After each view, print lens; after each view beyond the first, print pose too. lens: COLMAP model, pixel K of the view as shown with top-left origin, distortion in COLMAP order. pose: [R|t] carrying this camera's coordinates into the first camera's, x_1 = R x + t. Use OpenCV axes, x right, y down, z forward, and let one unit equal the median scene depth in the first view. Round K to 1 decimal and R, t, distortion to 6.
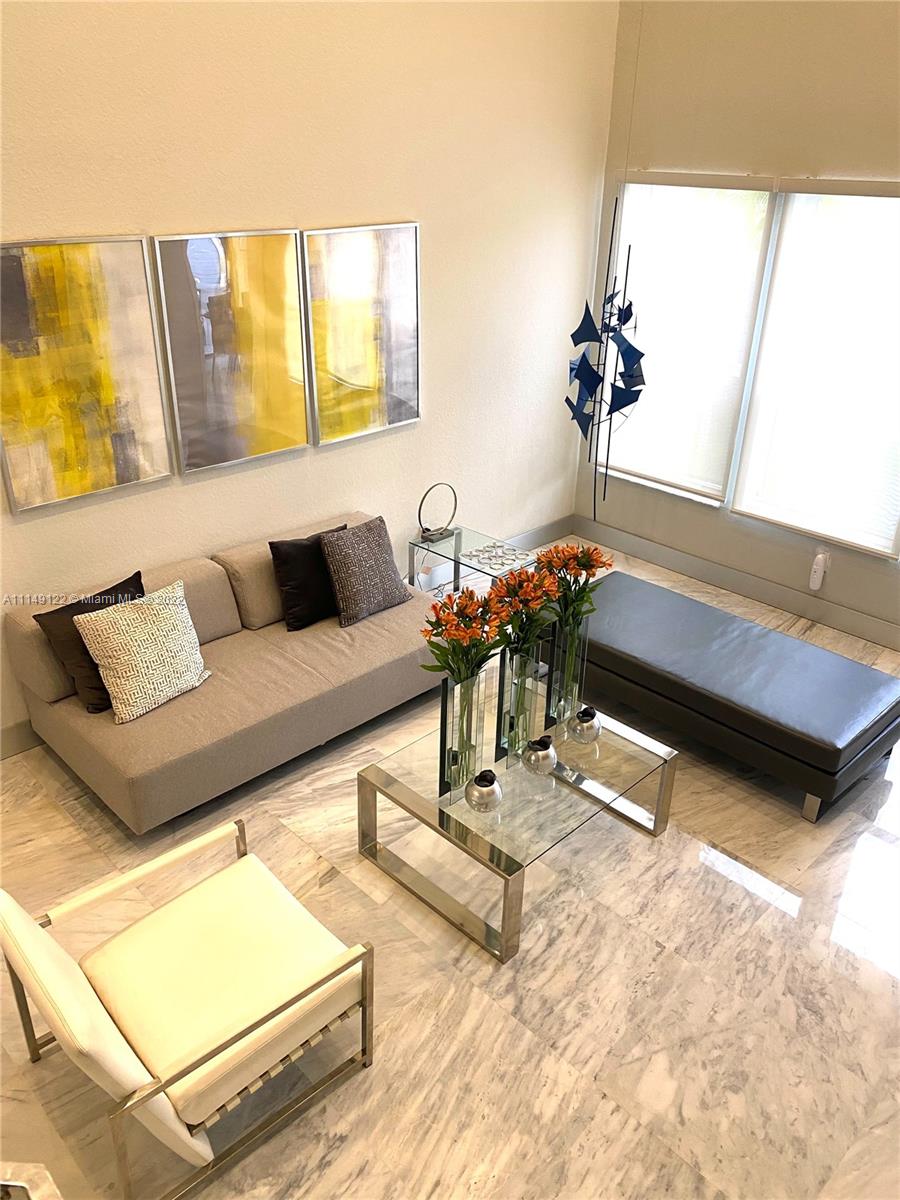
lens RADIAL K [[914.0, 0, 450.0], [0, 914.0, 600.0], [0, 0, 1]] dist [0.009805, 0.002627]
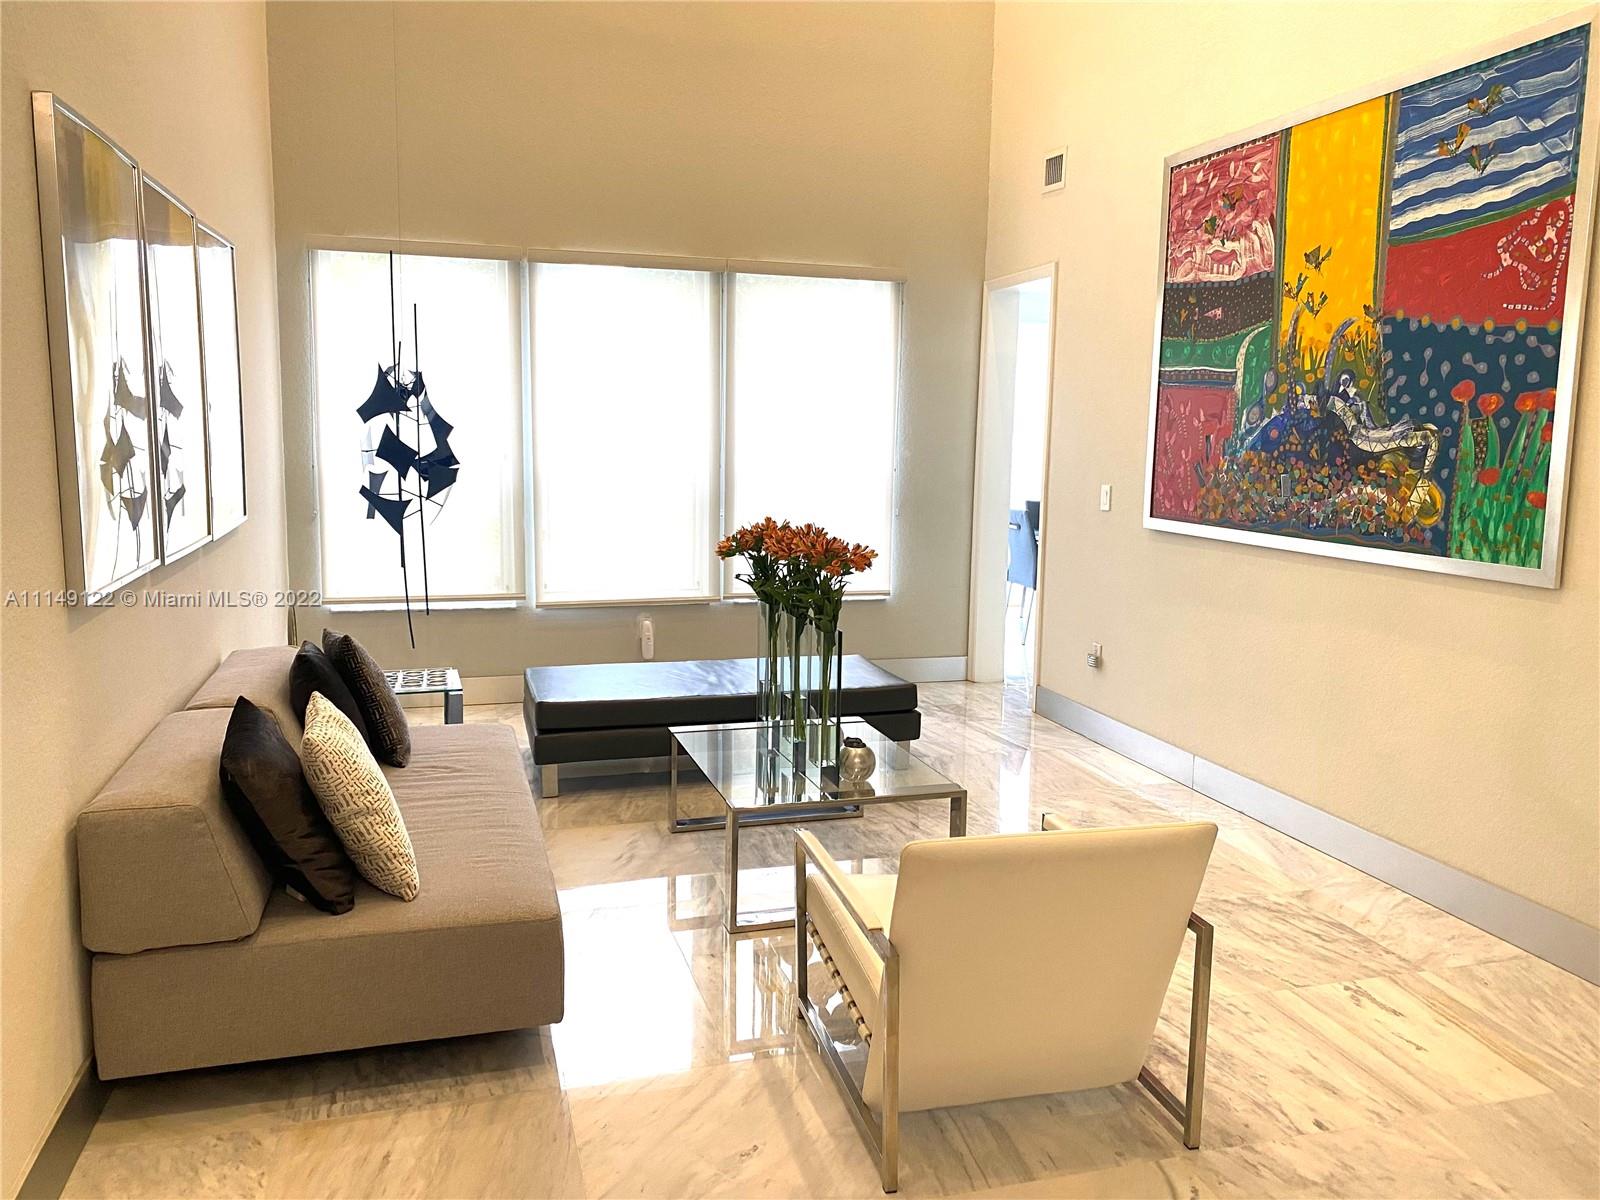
lens RADIAL K [[1218.7, 0, 800.0], [0, 1218.7, 600.0], [0, 0, 1]] dist [0.009805, 0.002627]
pose [[0.484610, -0.136621, 0.863995, -0.618131], [0.374877, 0.924861, -0.064021, 0.070970], [-0.790329, 0.354917, 0.499413, 0.243489]]
